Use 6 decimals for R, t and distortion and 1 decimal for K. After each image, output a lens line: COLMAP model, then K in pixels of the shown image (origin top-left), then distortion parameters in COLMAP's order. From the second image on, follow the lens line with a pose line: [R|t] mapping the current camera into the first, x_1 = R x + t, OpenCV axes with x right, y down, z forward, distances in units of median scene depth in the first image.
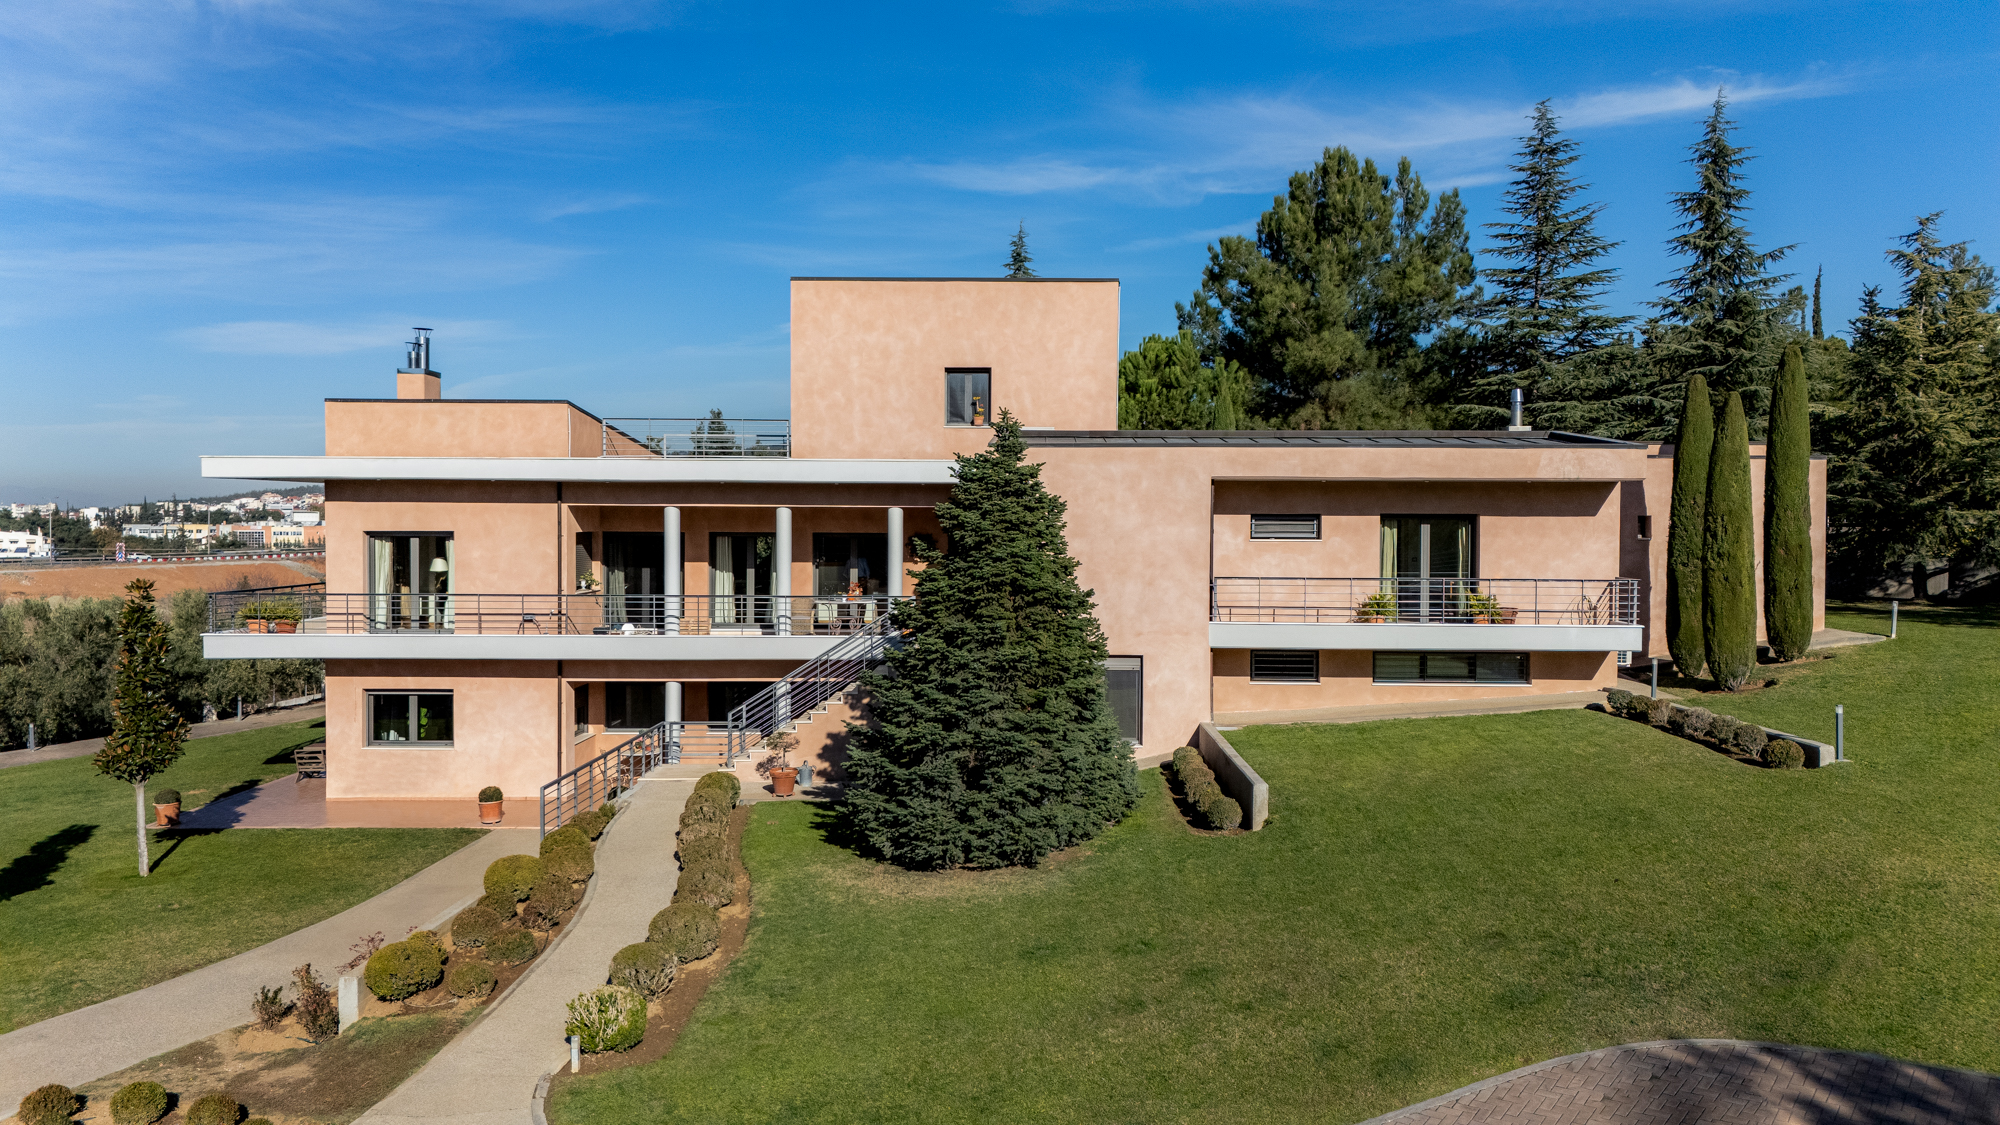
lens RADIAL K [[1488.2, 0, 1050.1], [0, 1488.2, 559.0], [0, 0, 1]] dist [0.020039, -0.019352]
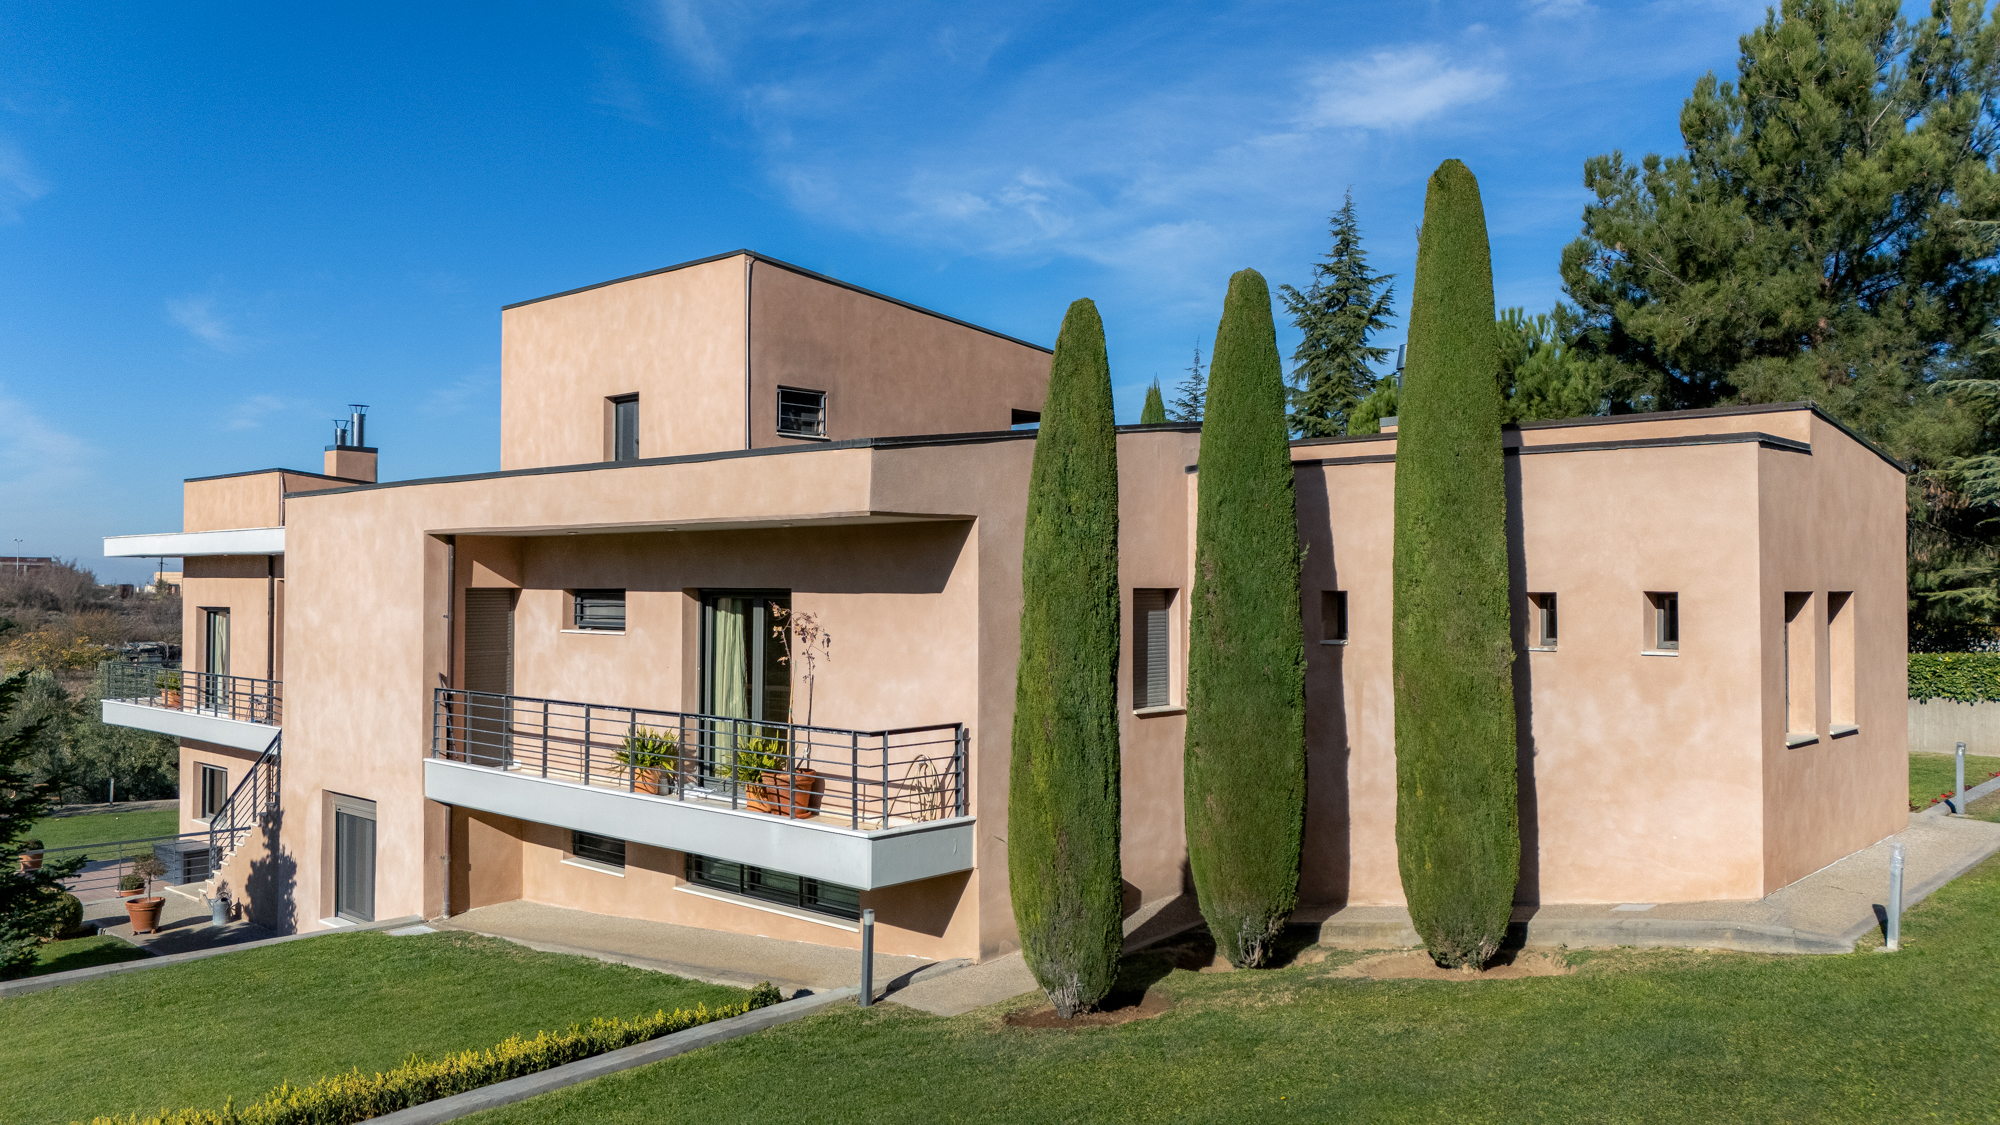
lens RADIAL K [[1488.2, 0, 980.1], [0, 1488.2, 604.4], [0, 0, 1]] dist [0.020039, -0.019352]
pose [[0.728285, 0.007188, -0.685237, 0.637942], [-0.020192, 0.999736, -0.010973, -0.019024], [0.684977, 0.021827, 0.728237, 0.617825]]
